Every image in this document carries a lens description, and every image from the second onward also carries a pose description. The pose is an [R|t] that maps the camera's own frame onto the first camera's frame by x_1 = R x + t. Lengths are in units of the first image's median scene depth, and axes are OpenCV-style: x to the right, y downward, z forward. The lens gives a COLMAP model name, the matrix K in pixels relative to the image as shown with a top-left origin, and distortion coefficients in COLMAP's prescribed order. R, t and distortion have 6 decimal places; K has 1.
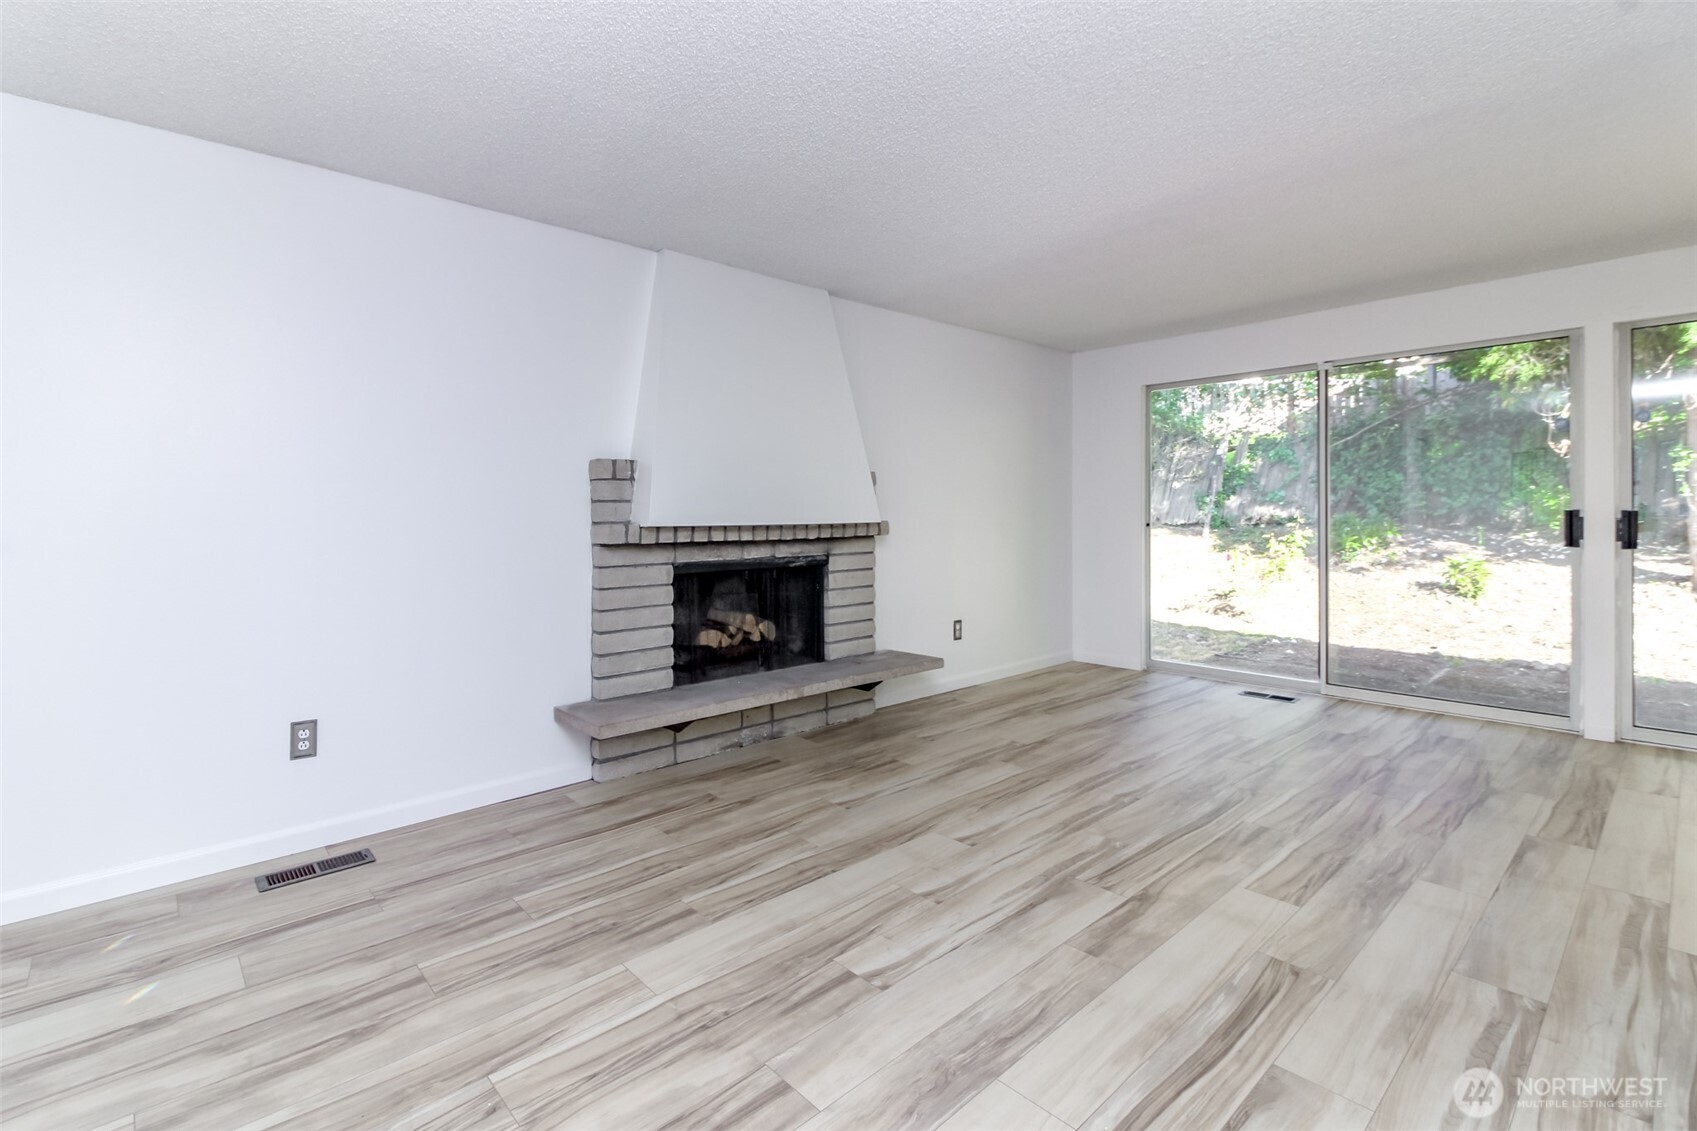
lens RADIAL K [[774.9, 0, 840.4], [0, 774.9, 512.7], [0, 0, 1]] dist [0.014055, -0.008920]
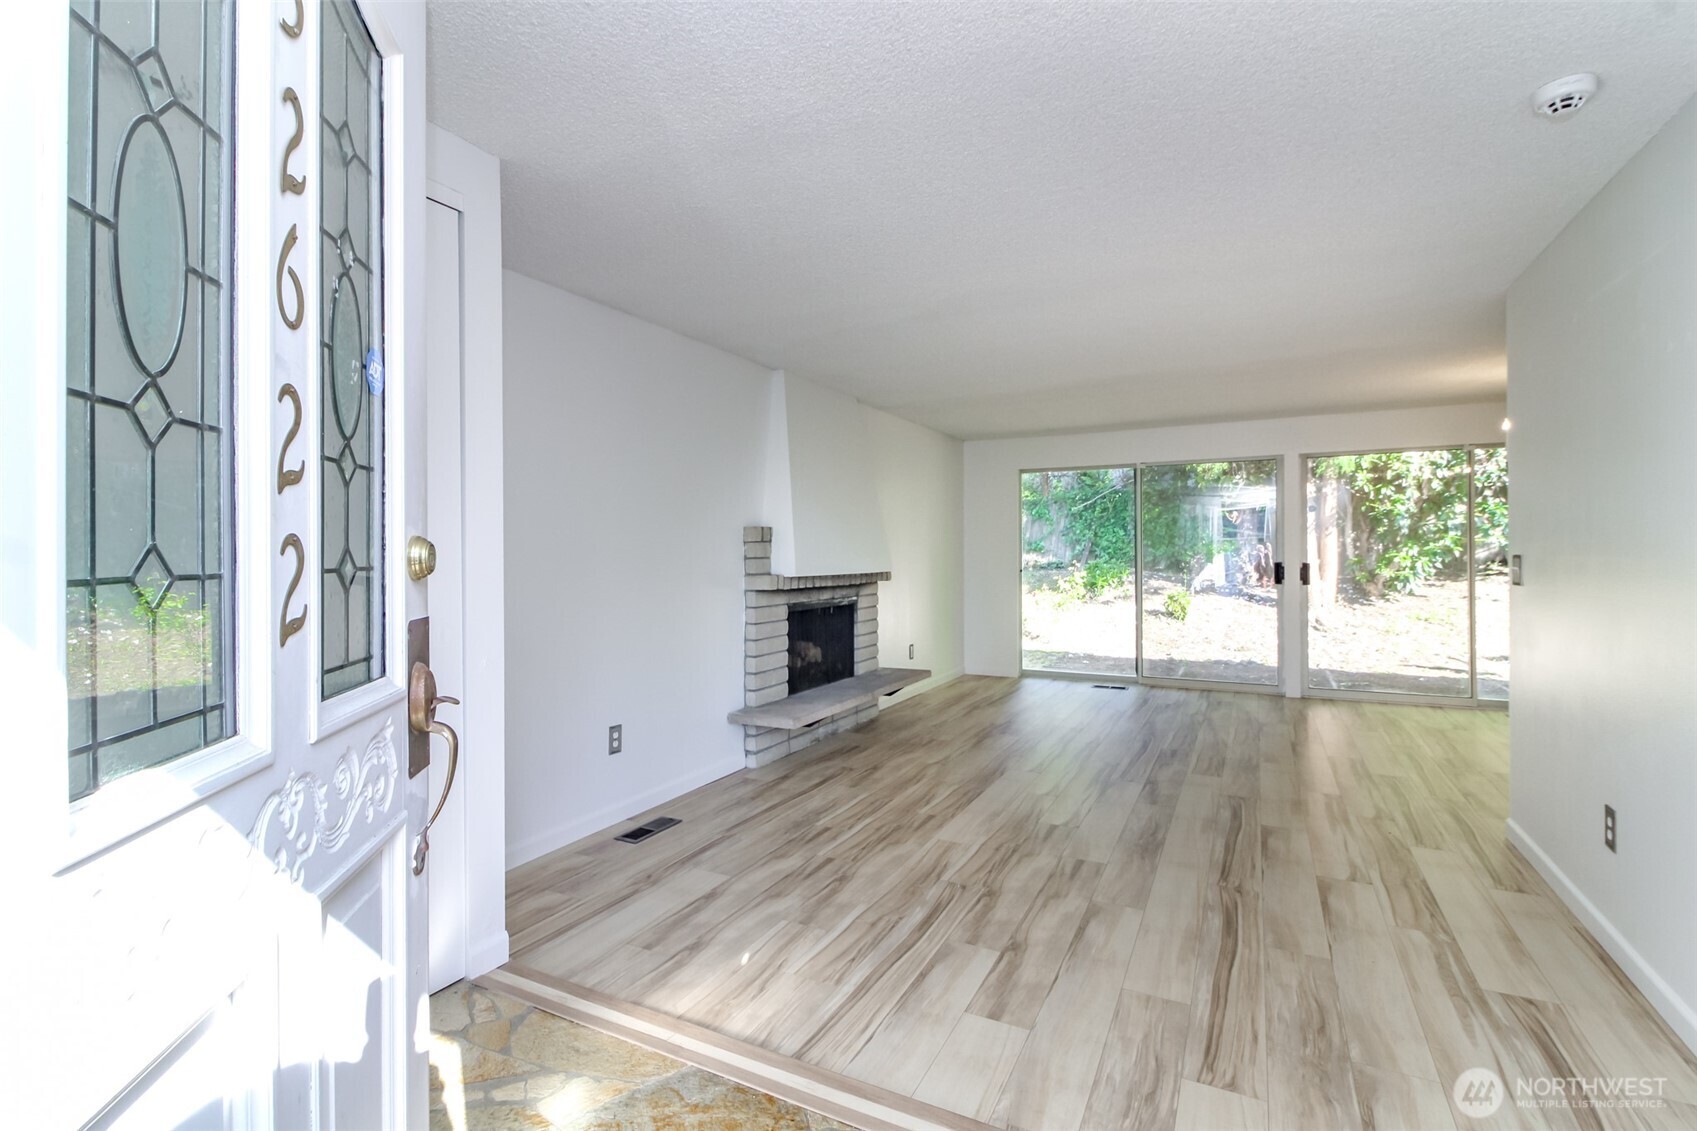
lens RADIAL K [[774.9, 0, 844.3], [0, 774.9, 557.7], [0, 0, 1]] dist [0.014055, -0.008920]
pose [[0.939324, 0.000930, 0.343029, -0.692049], [-0.002526, 0.999988, 0.004205, -0.025123], [-0.343021, -0.004817, 0.939315, -0.345215]]
